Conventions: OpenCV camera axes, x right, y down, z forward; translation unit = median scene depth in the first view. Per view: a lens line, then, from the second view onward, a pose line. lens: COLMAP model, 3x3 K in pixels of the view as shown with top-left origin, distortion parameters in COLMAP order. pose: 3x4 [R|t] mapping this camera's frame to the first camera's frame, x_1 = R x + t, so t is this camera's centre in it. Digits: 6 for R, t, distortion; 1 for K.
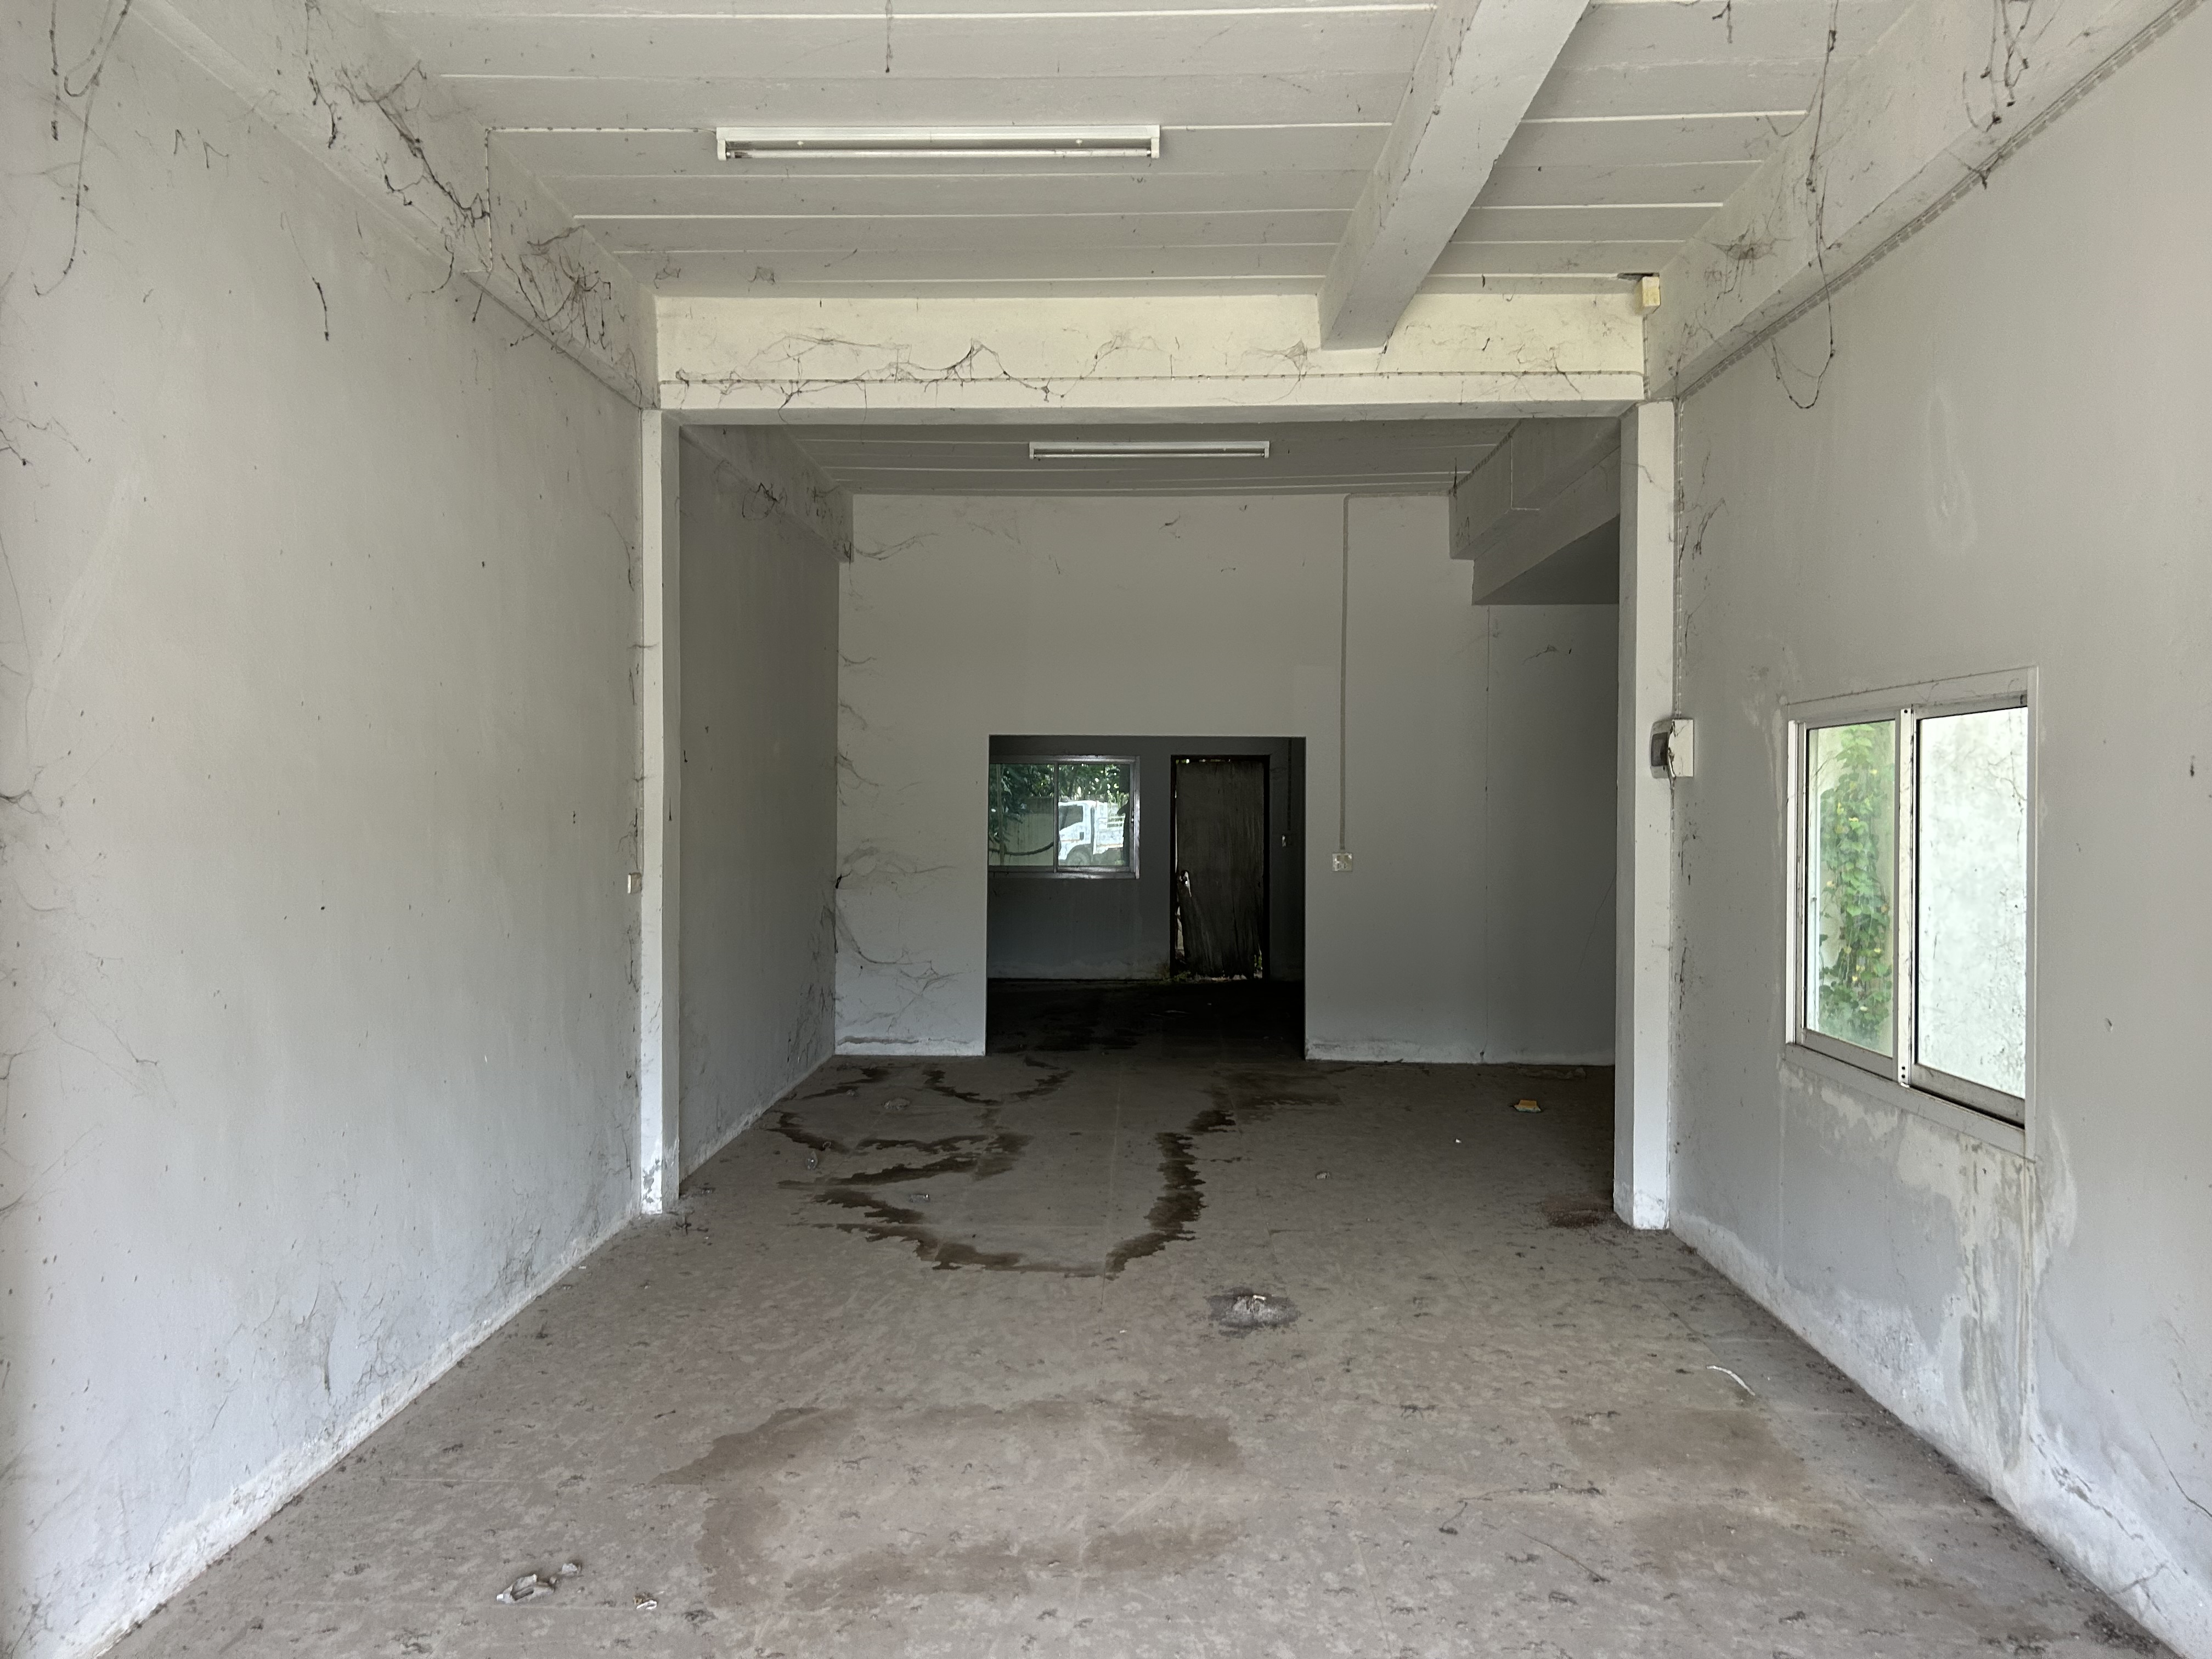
lens RADIAL K [[1672.0, 0, 1105.5], [0, 1672.0, 824.5], [0, 0, 1]] dist [0.022039, -0.009035]
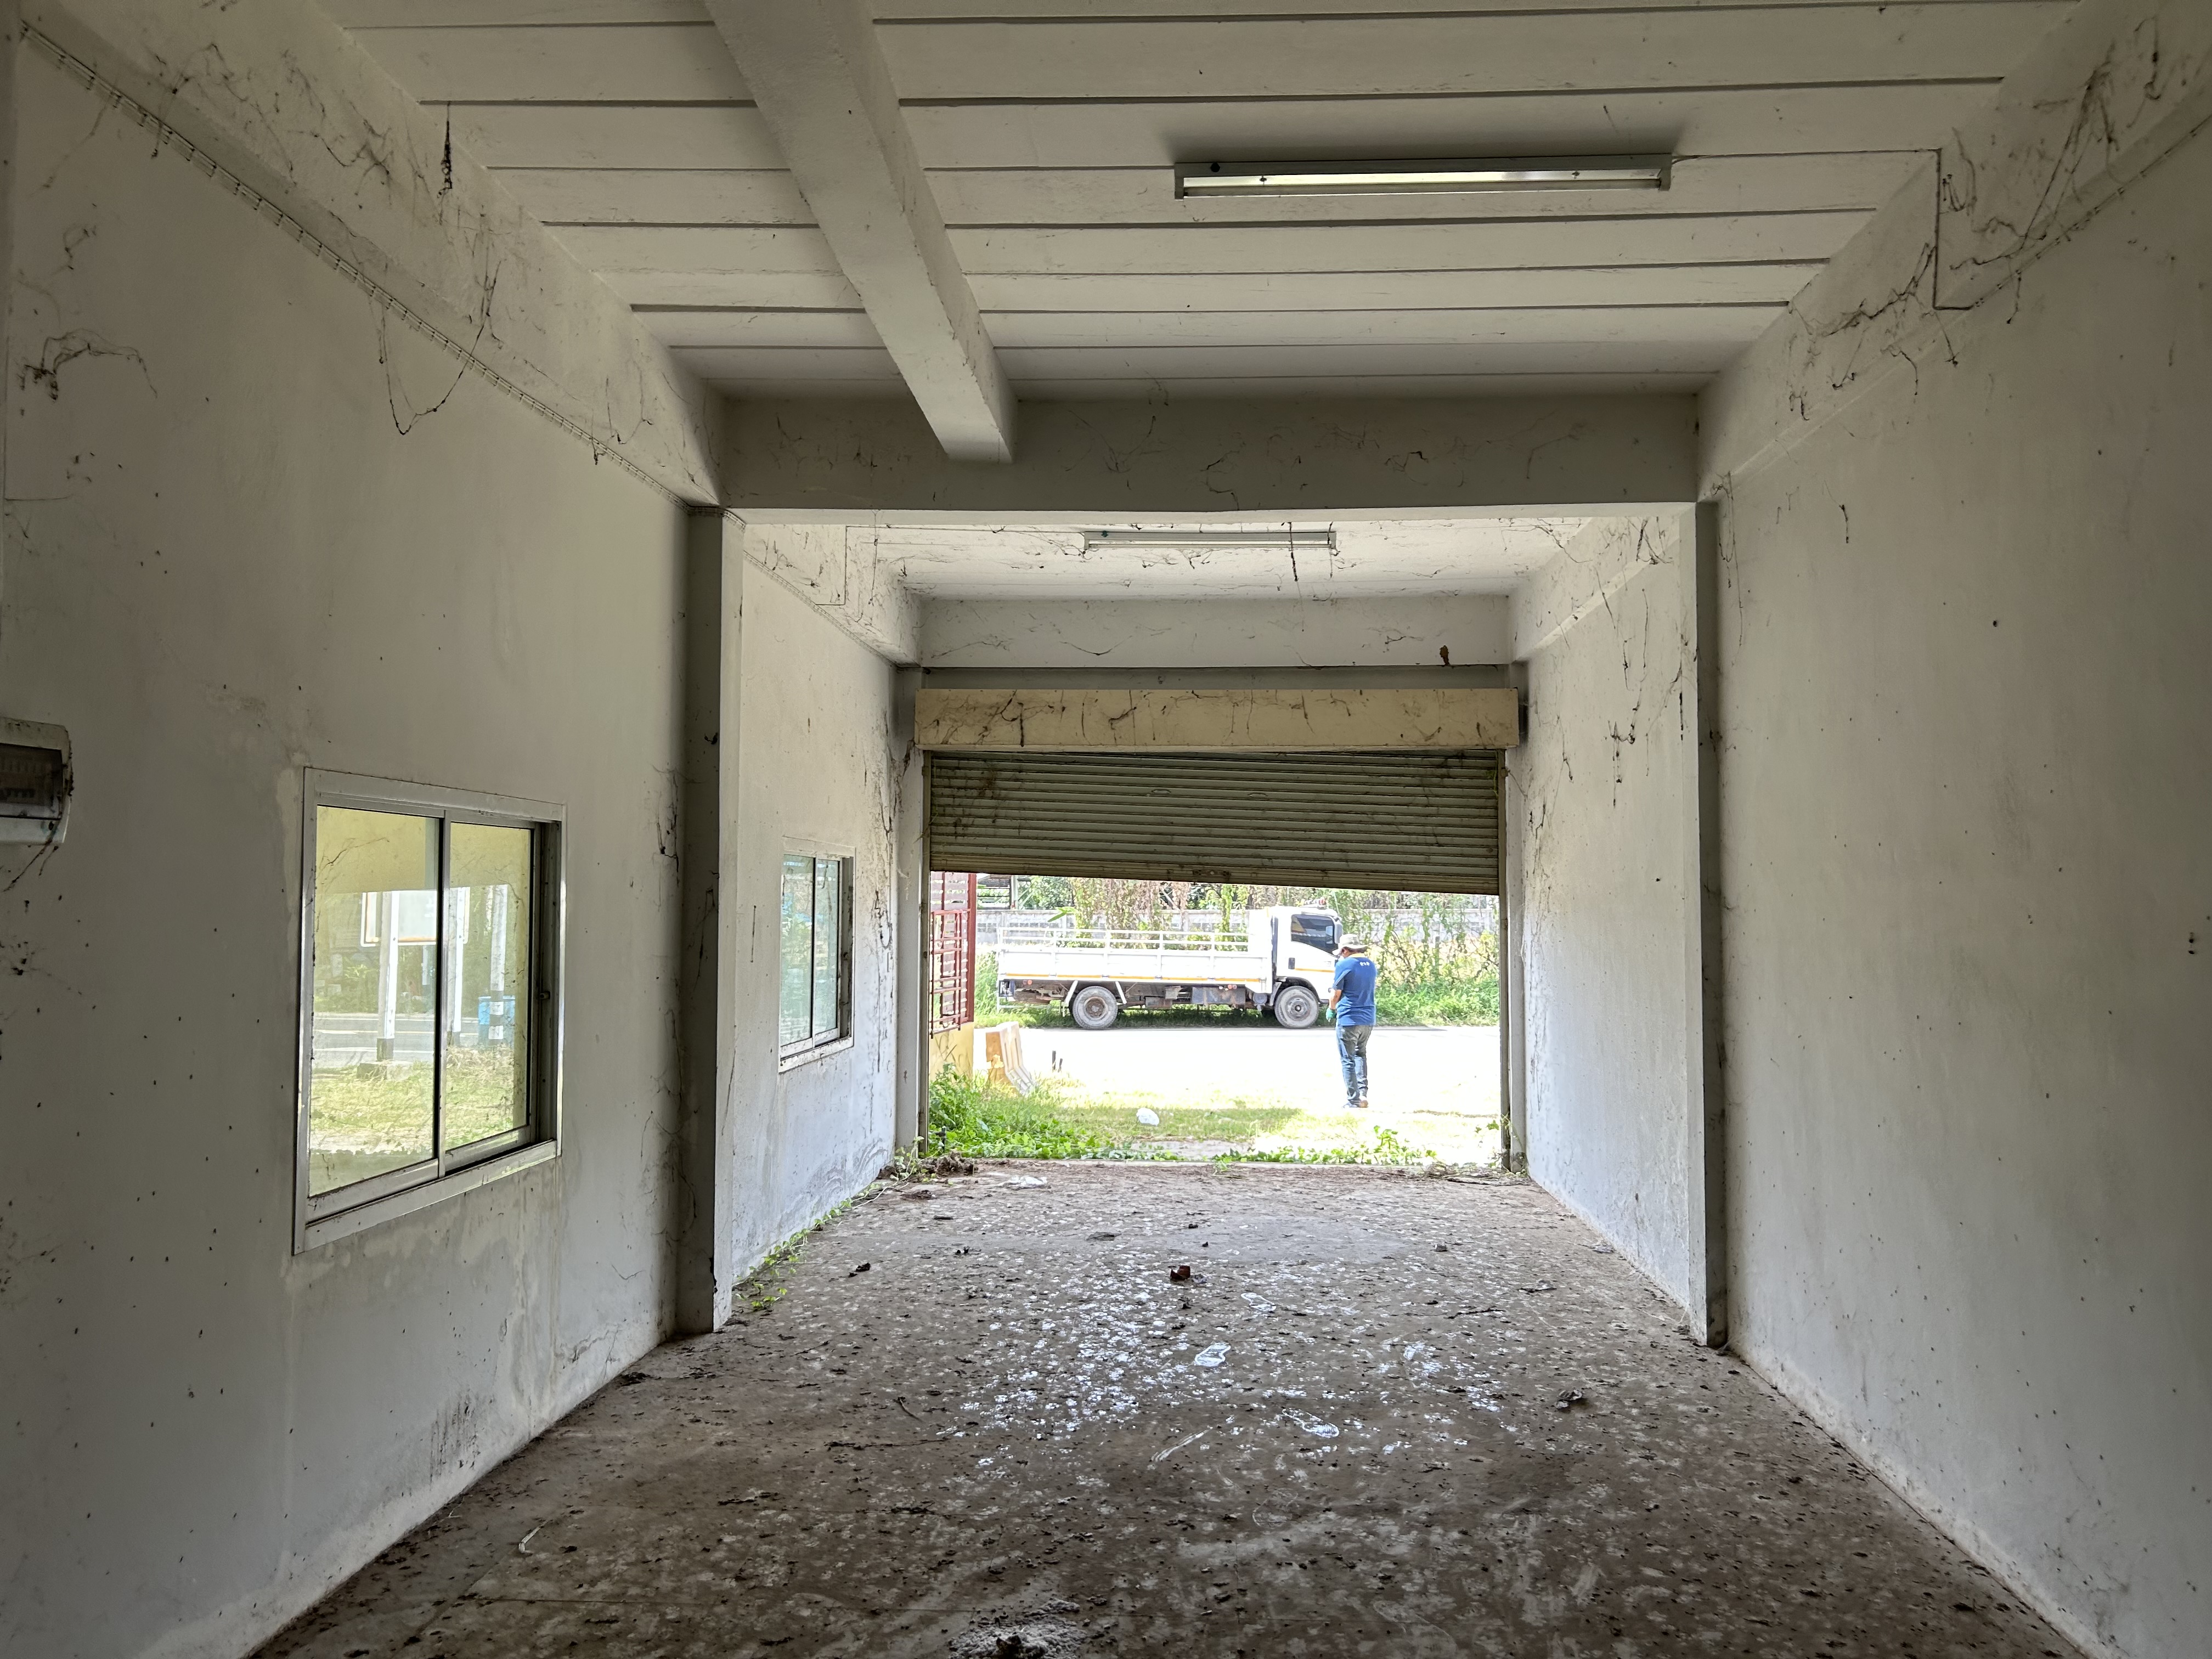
lens RADIAL K [[1672.0, 0, 1105.9], [0, 1672.0, 831.1], [0, 0, 1]] dist [0.022039, -0.009035]
pose [[-0.999011, -0.006431, 0.043989, 0.028826], [-0.007724, 0.999541, -0.029293, -0.029159], [-0.043781, -0.029604, -0.998602, 2.034275]]
